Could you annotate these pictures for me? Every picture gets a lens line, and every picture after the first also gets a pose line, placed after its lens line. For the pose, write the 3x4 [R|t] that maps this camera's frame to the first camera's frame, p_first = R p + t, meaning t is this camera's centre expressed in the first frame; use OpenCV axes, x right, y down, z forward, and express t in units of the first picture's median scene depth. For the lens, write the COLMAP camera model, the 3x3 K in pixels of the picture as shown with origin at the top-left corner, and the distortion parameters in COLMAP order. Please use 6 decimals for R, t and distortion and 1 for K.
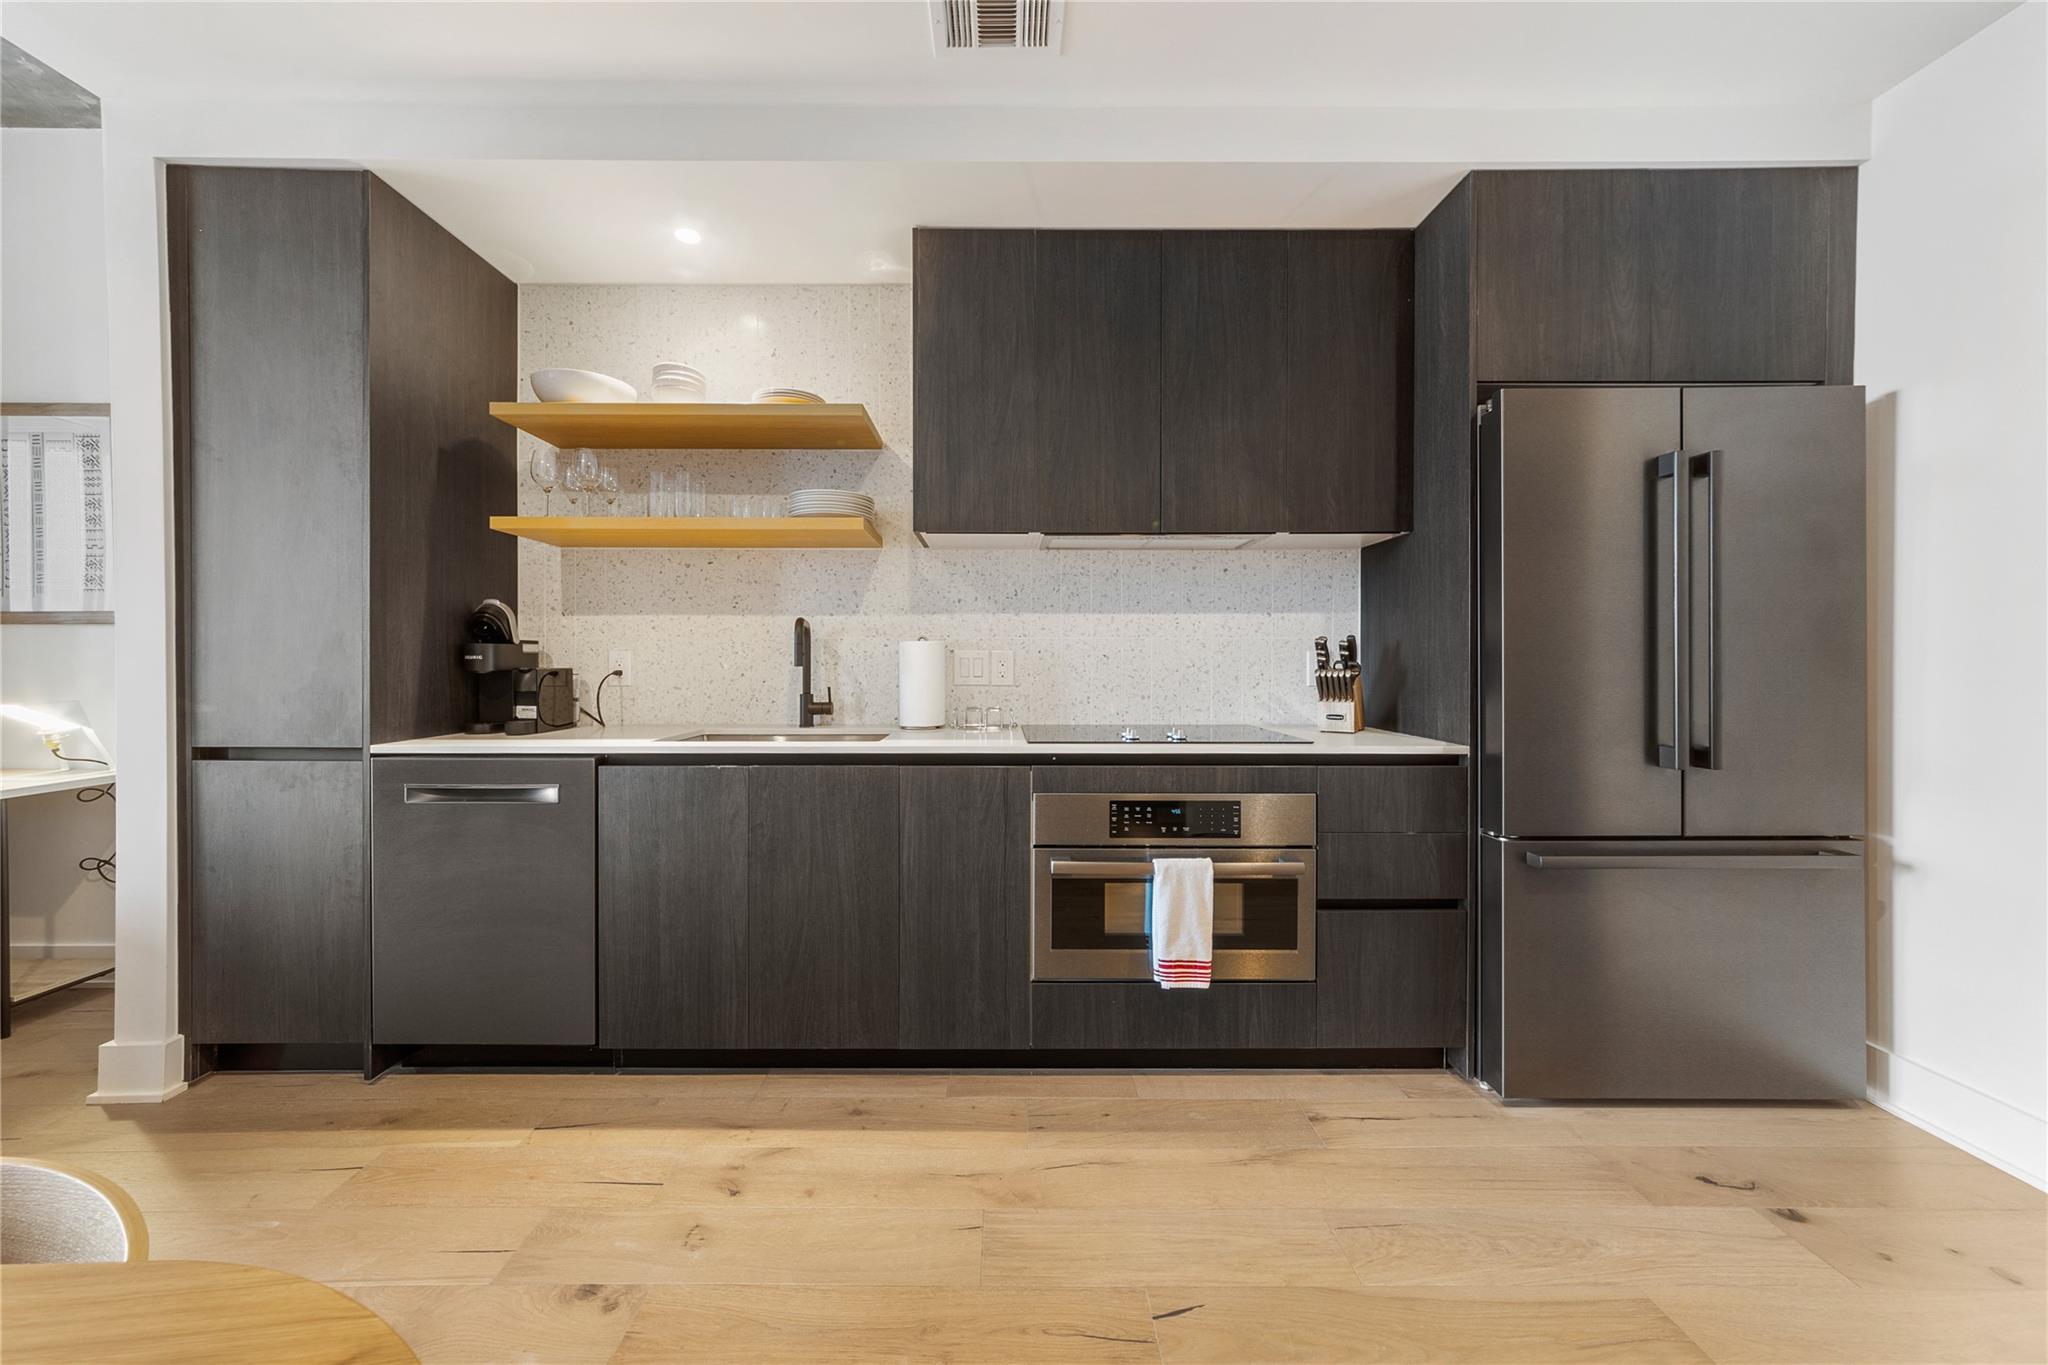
lens RADIAL K [[731.9, 0, 1006.8], [0, 731.9, 668.0], [0, 0, 1]] dist [0.000925, 0.000173]
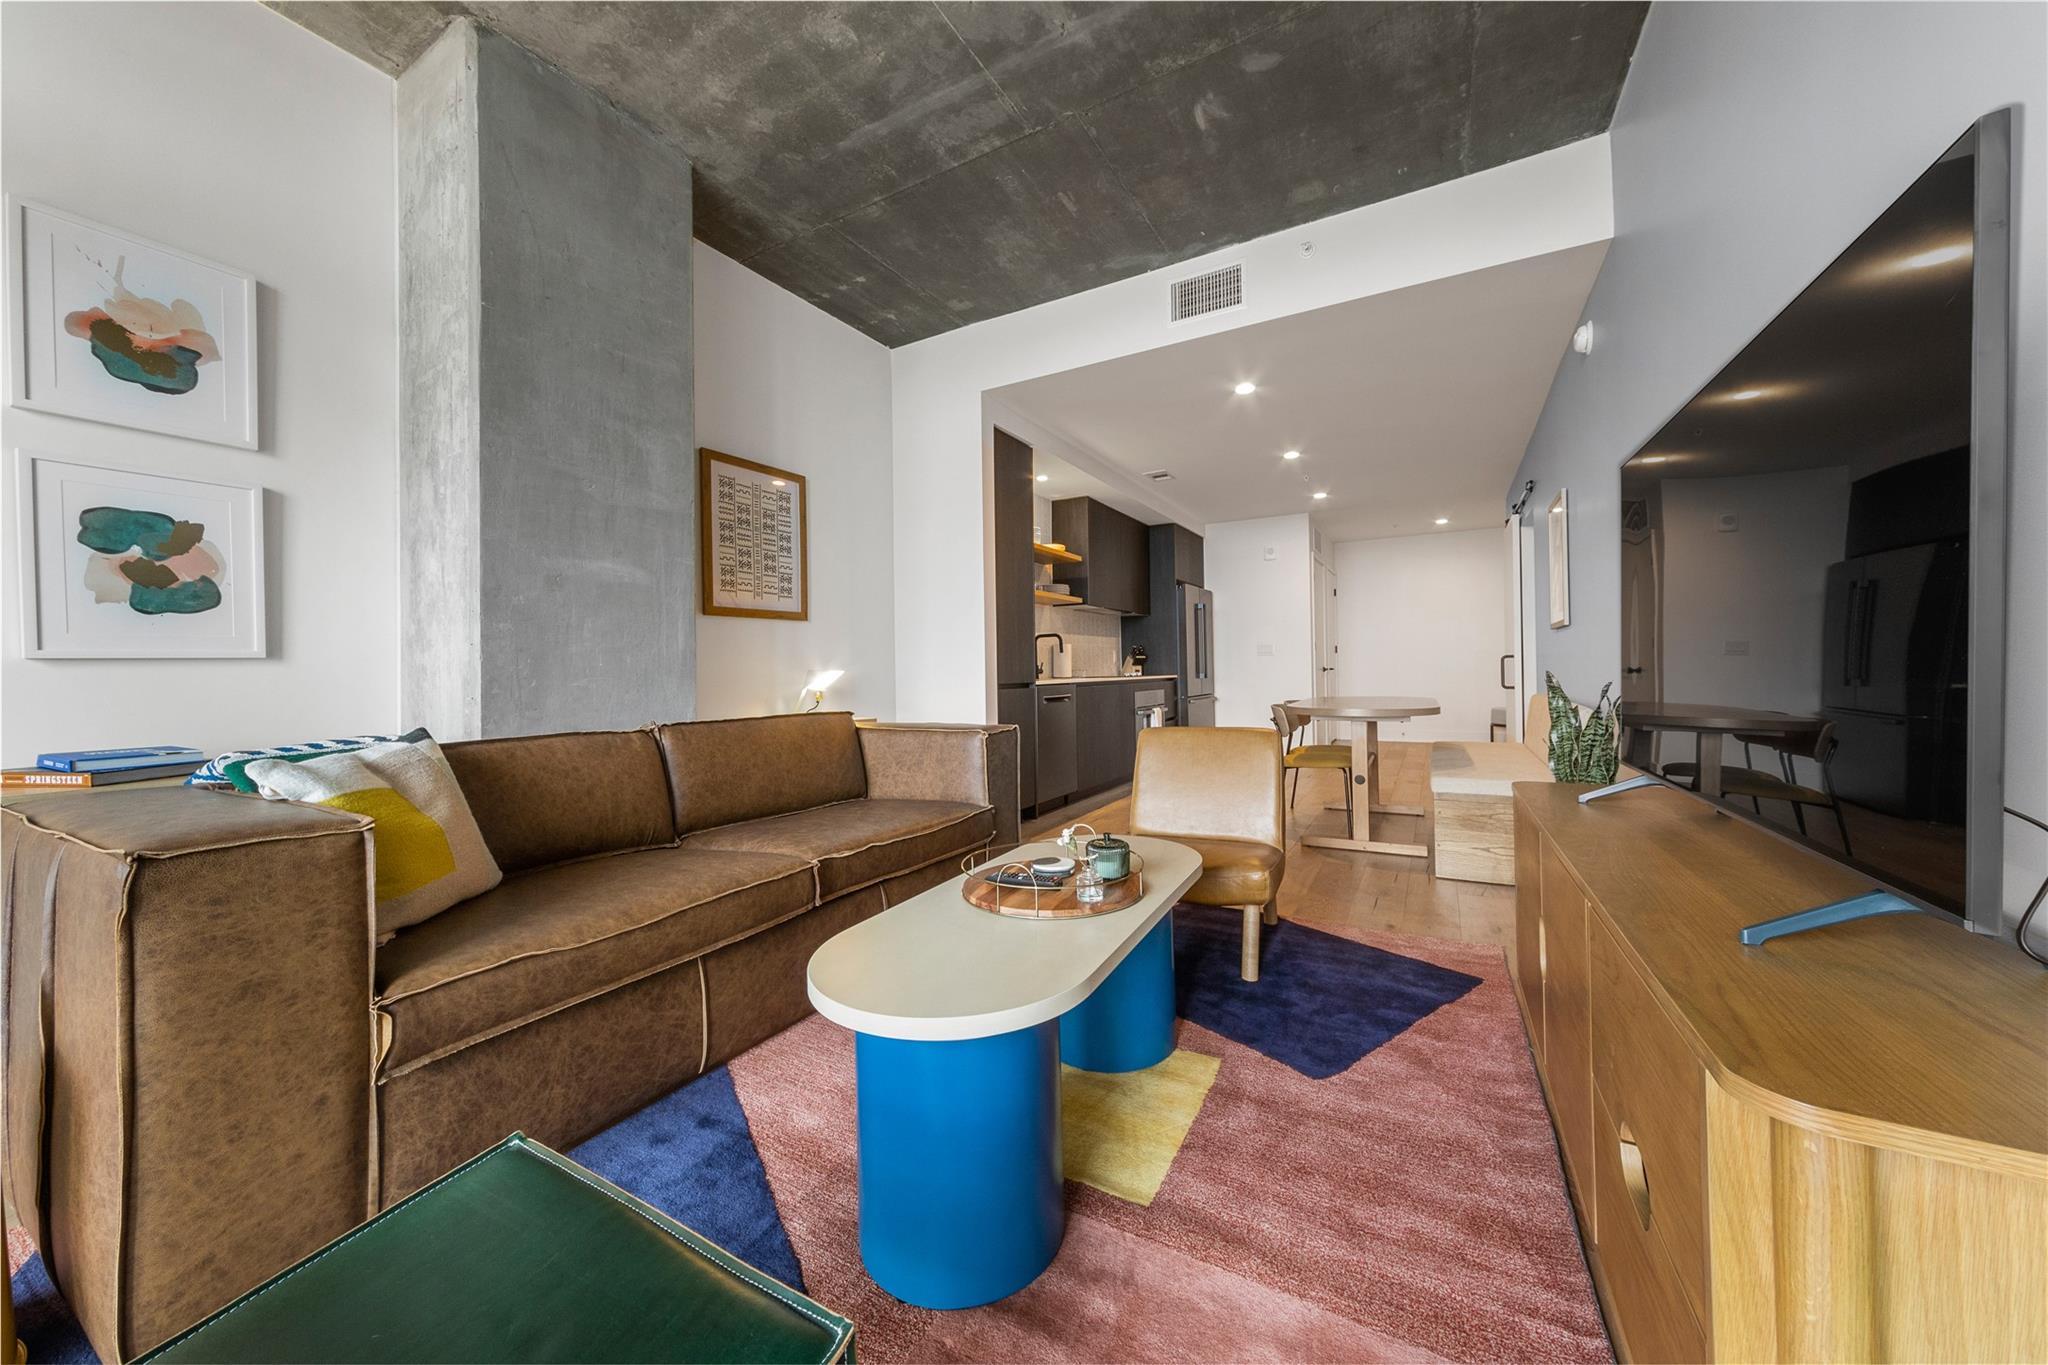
lens RADIAL K [[718.1, 0, 1023.6], [0, 718.1, 670.2], [0, 0, 1]] dist [-0.000173, 0.000027]
pose [[0.500656, -0.009880, 0.865590, -2.613657], [0.026965, 0.999628, -0.004186, 0.066568], [-0.865226, 0.025436, 0.500736, -0.141454]]
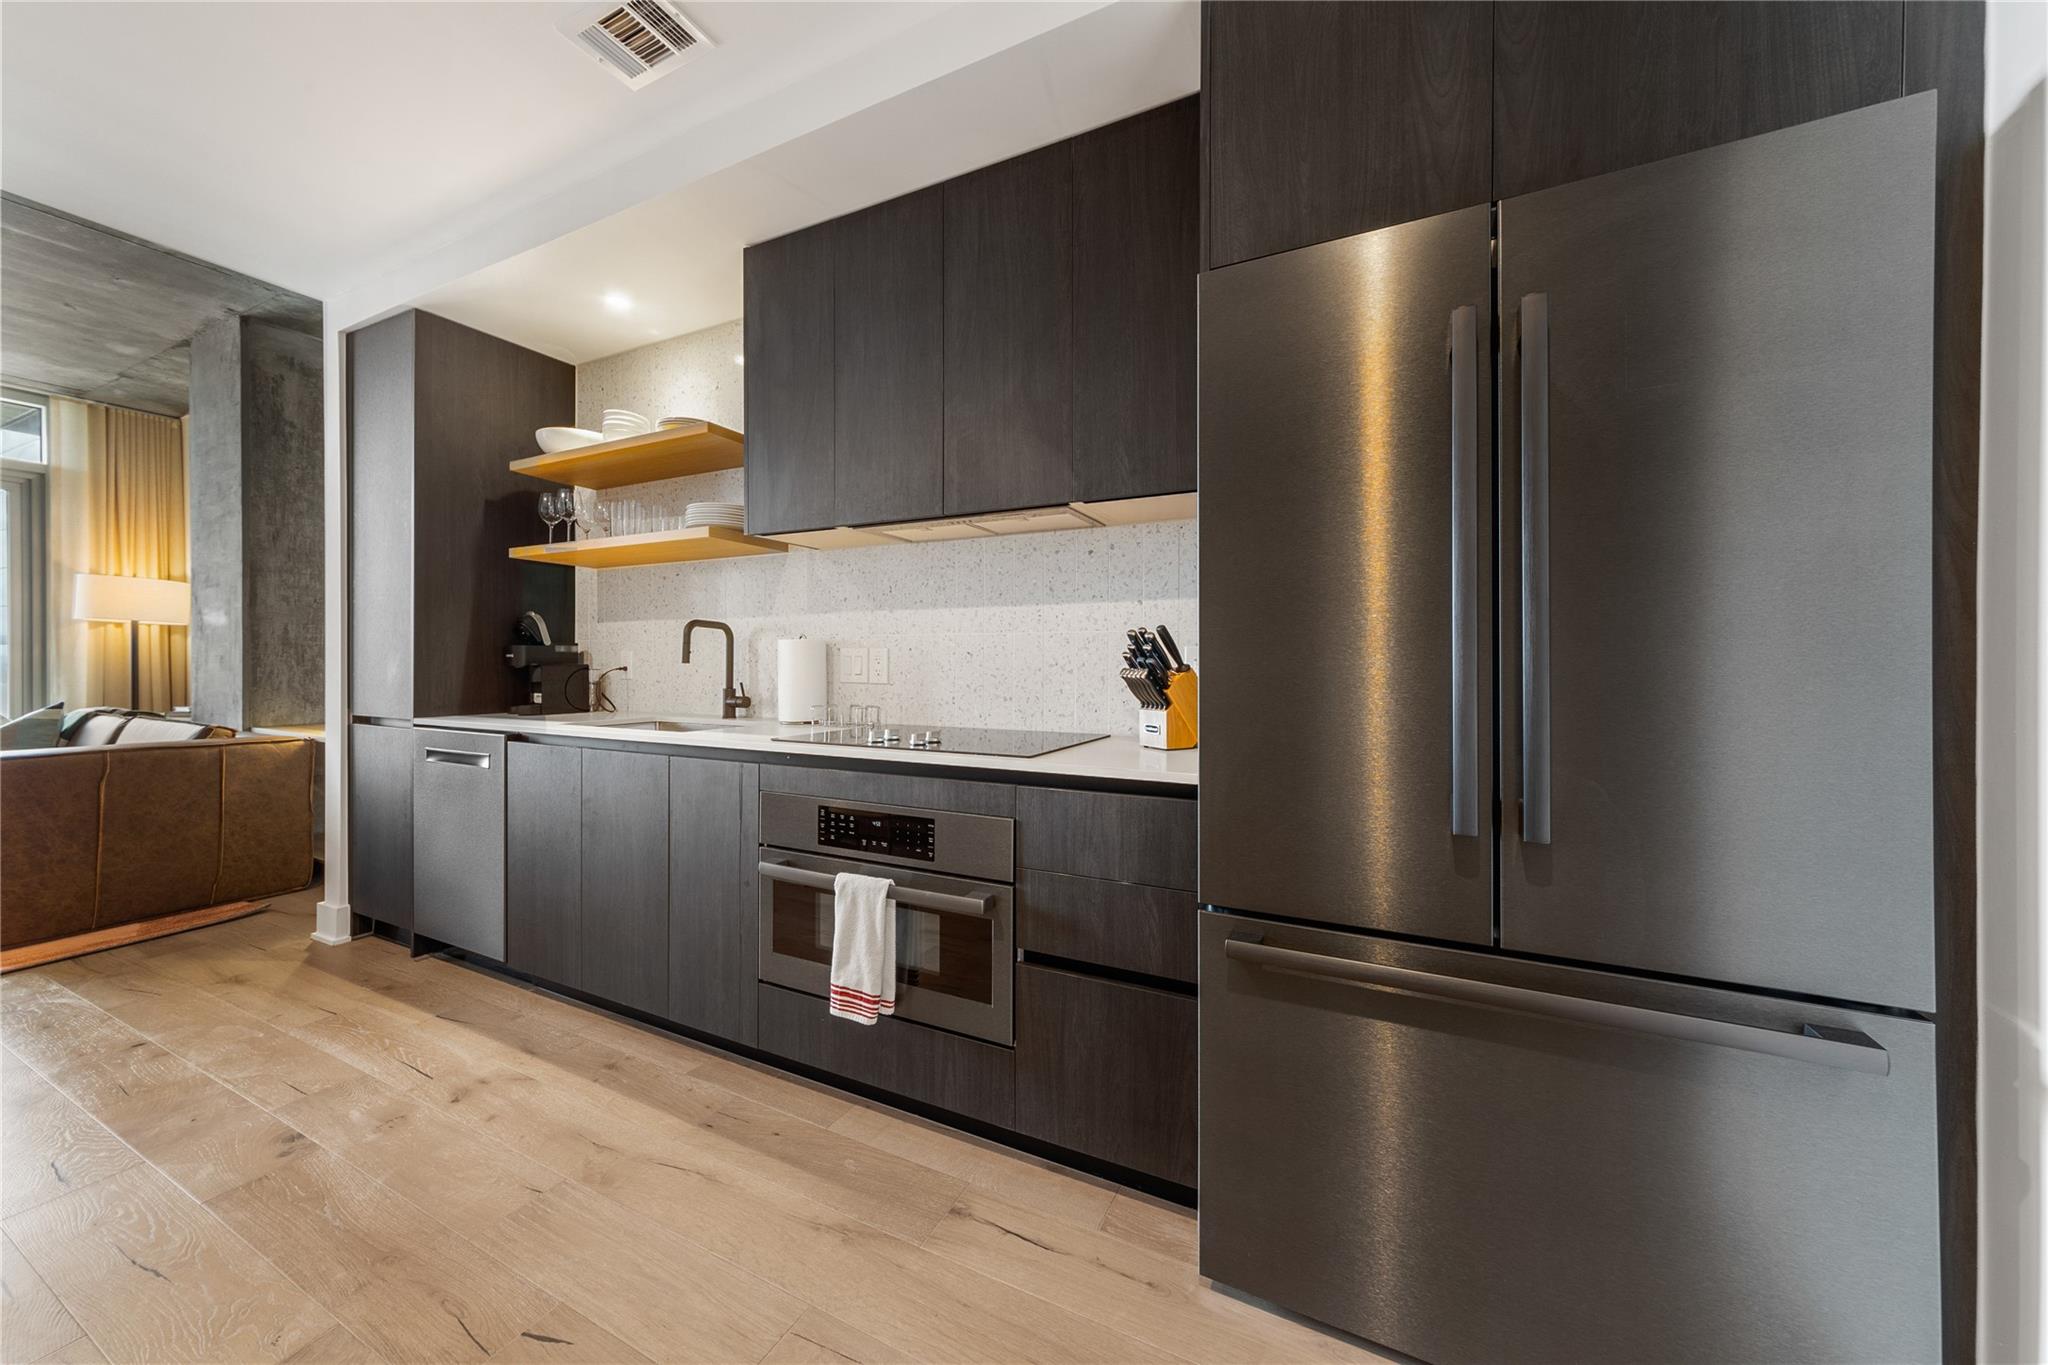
lens RADIAL K [[727.3, 0, 1028.9], [0, 727.3, 665.5], [0, 0, 1]] dist [0.001884, 0.000105]
pose [[0.894038, 0.003980, -0.447974, 0.712906], [-0.006664, 0.999968, -0.004414, 0.002658], [0.447942, 0.006932, 0.894036, 0.248247]]
